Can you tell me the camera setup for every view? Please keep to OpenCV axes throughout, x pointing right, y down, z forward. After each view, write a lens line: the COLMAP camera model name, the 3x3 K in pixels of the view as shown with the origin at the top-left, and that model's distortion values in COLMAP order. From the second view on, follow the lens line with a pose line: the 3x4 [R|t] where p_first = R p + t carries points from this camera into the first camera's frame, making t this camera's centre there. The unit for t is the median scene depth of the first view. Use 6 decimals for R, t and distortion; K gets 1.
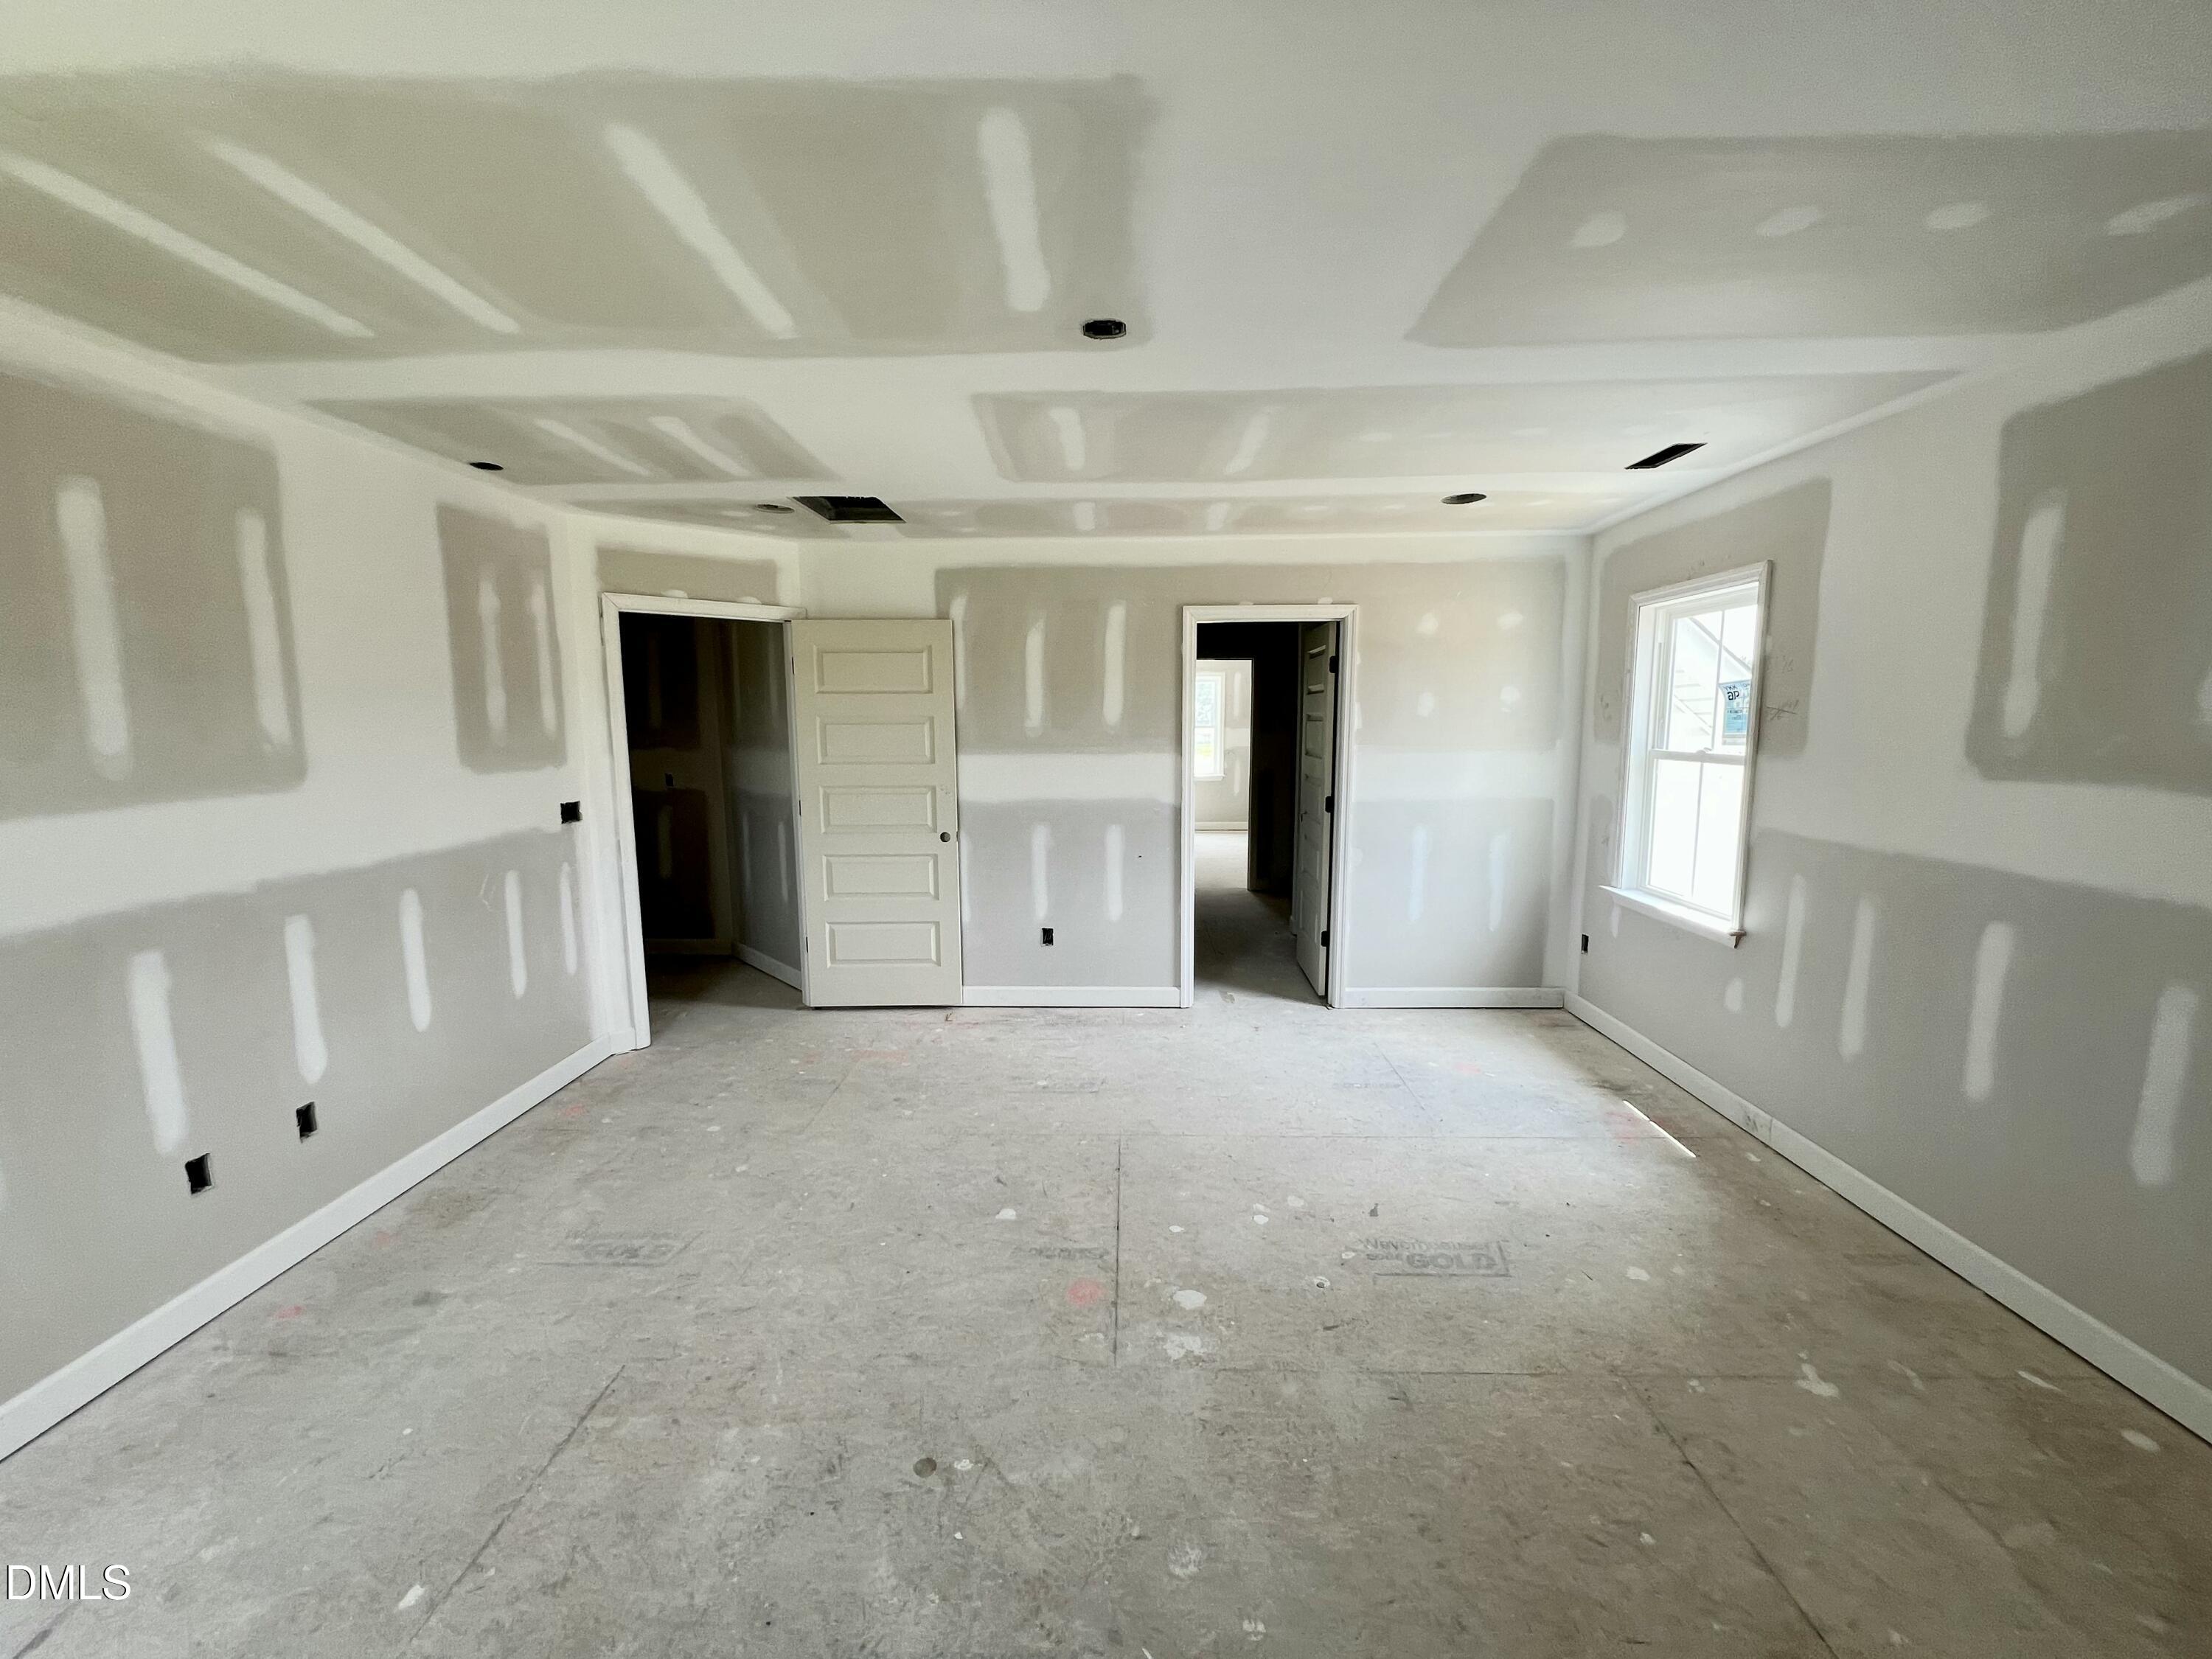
lens RADIAL K [[887.2, 0, 1105.5], [0, 887.2, 836.5], [0, 0, 1]] dist [0.000096, -0.000054]
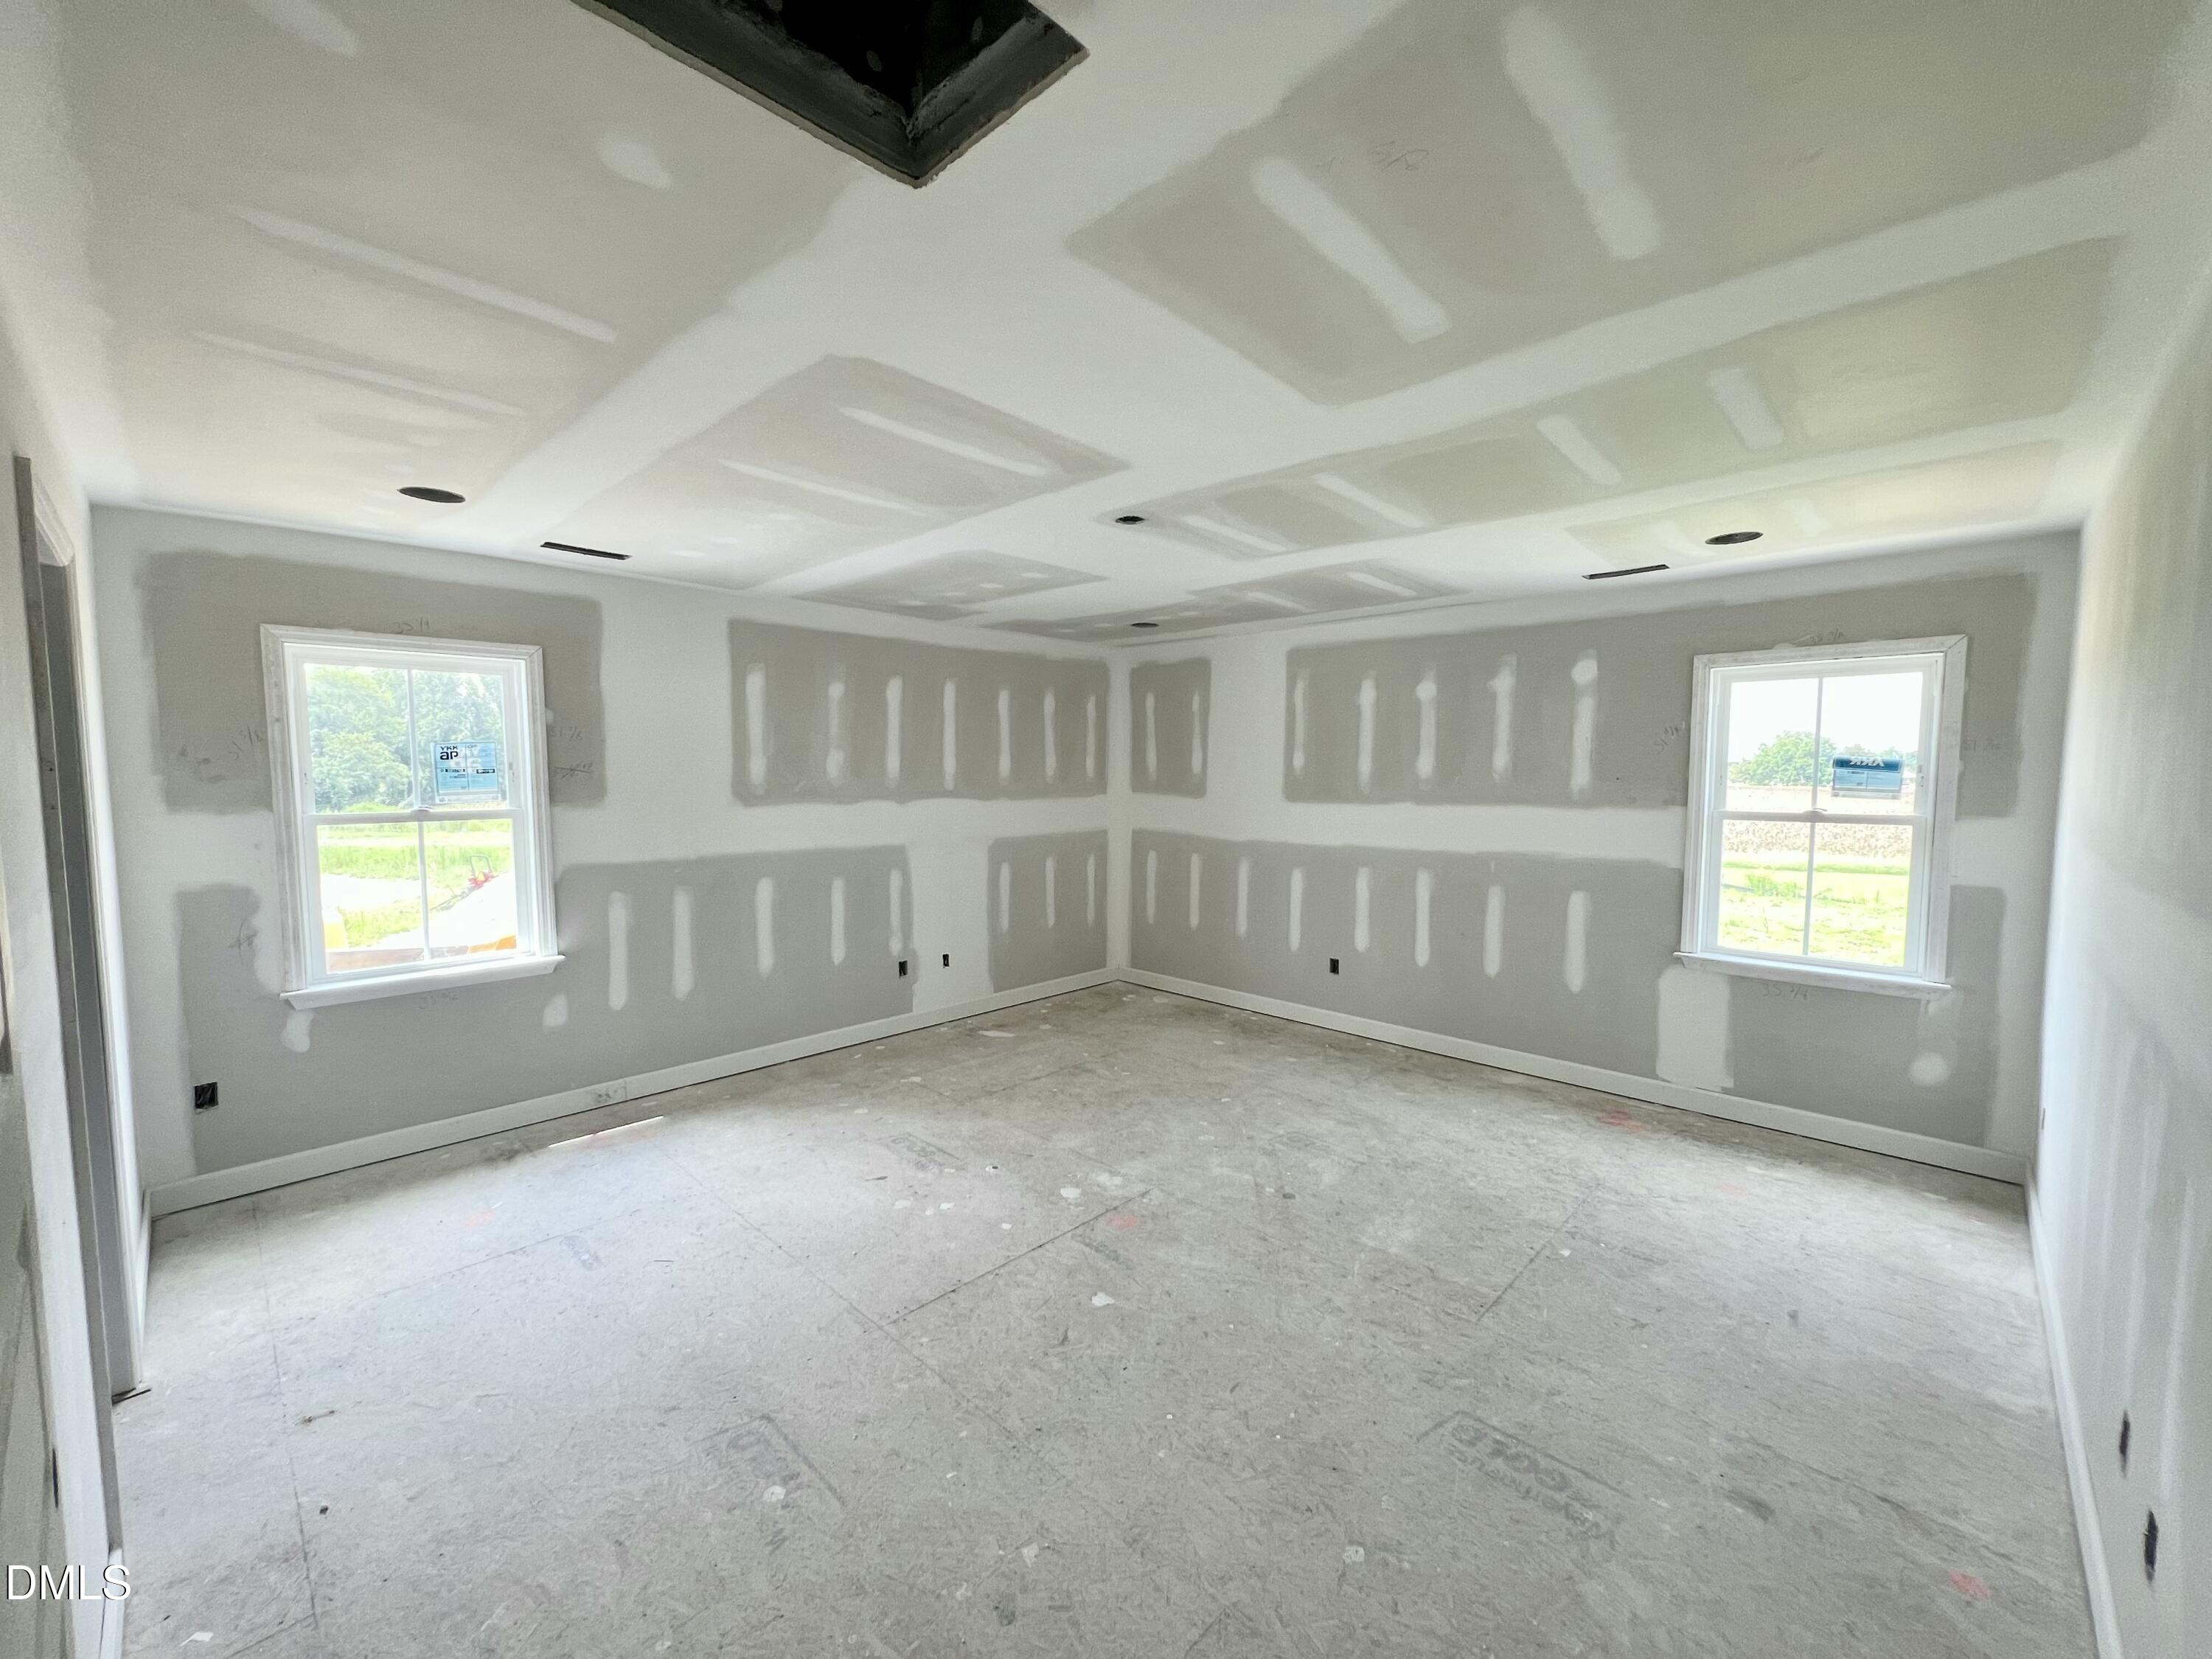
lens RADIAL K [[887.2, 0, 1105.5], [0, 887.2, 836.5], [0, 0, 1]] dist [0.000096, -0.000054]
pose [[-0.737610, -0.045709, 0.673678, -0.793851], [0.094396, 0.980928, 0.169911, -0.234848], [-0.668596, 0.188920, -0.719228, 1.732680]]
